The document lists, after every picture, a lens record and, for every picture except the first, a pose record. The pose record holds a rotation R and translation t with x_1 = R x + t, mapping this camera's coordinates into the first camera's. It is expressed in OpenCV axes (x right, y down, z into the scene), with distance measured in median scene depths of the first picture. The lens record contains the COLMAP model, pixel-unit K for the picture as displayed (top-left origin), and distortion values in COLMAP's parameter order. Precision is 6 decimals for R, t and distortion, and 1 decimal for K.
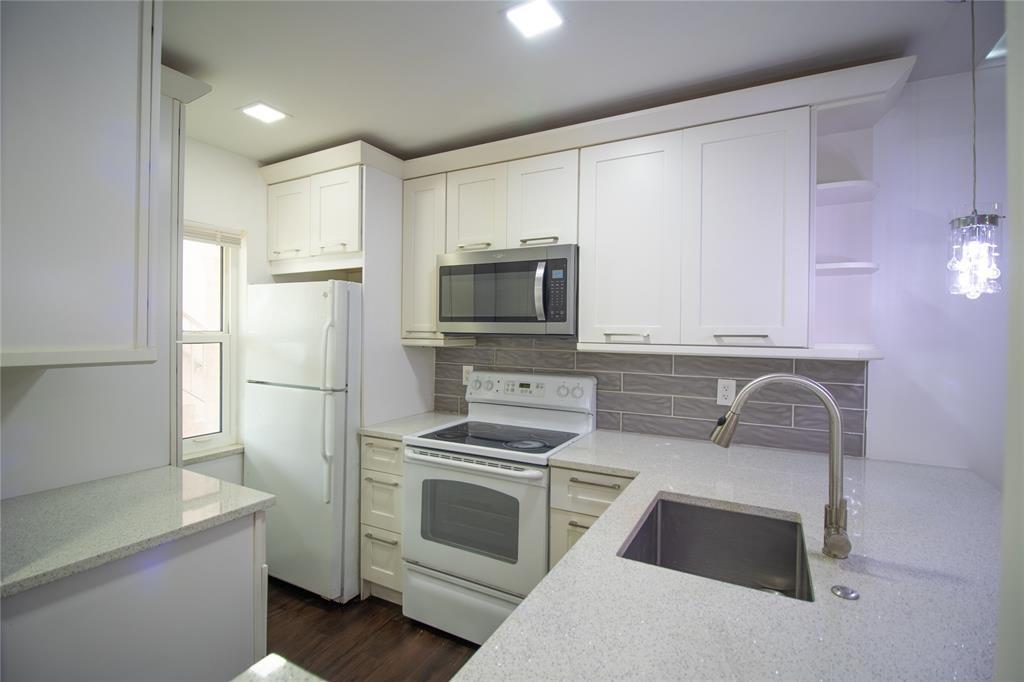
lens RADIAL K [[475.2, 0, 507.2], [0, 475.2, 328.9], [0, 0, 1]] dist [-0.018805, -0.005179]
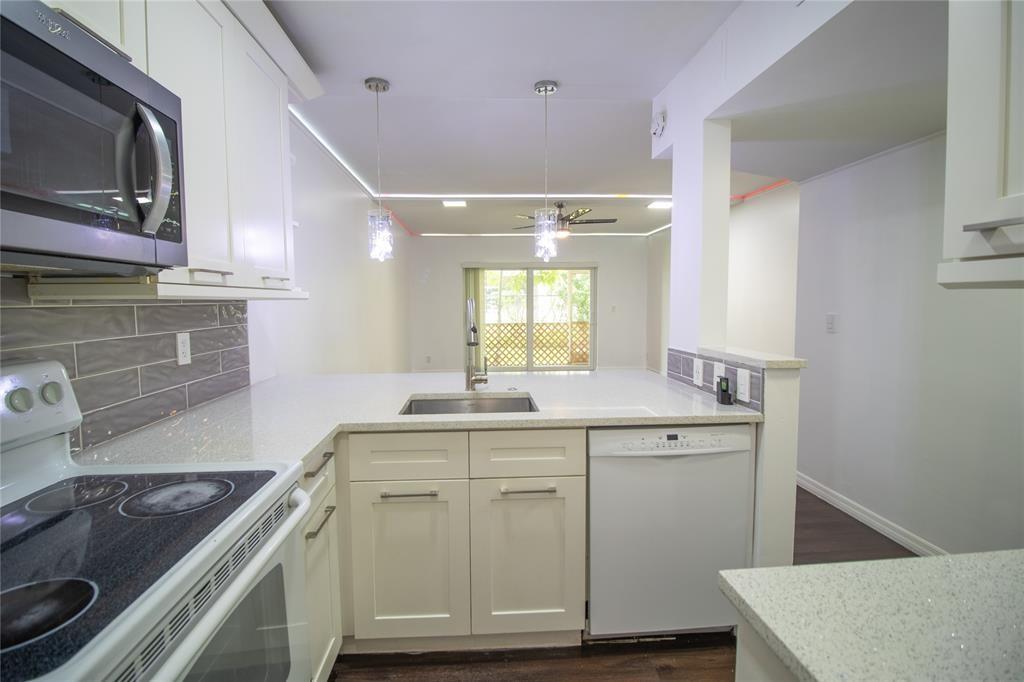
lens RADIAL K [[475.2, 0, 507.2], [0, 475.2, 328.9], [0, 0, 1]] dist [-0.018805, -0.005179]
pose [[-0.542152, -0.056447, 0.838383, -0.516839], [0.001037, 0.997695, 0.067844, 0.045218], [-0.840280, 0.037651, -0.540844, 0.962246]]
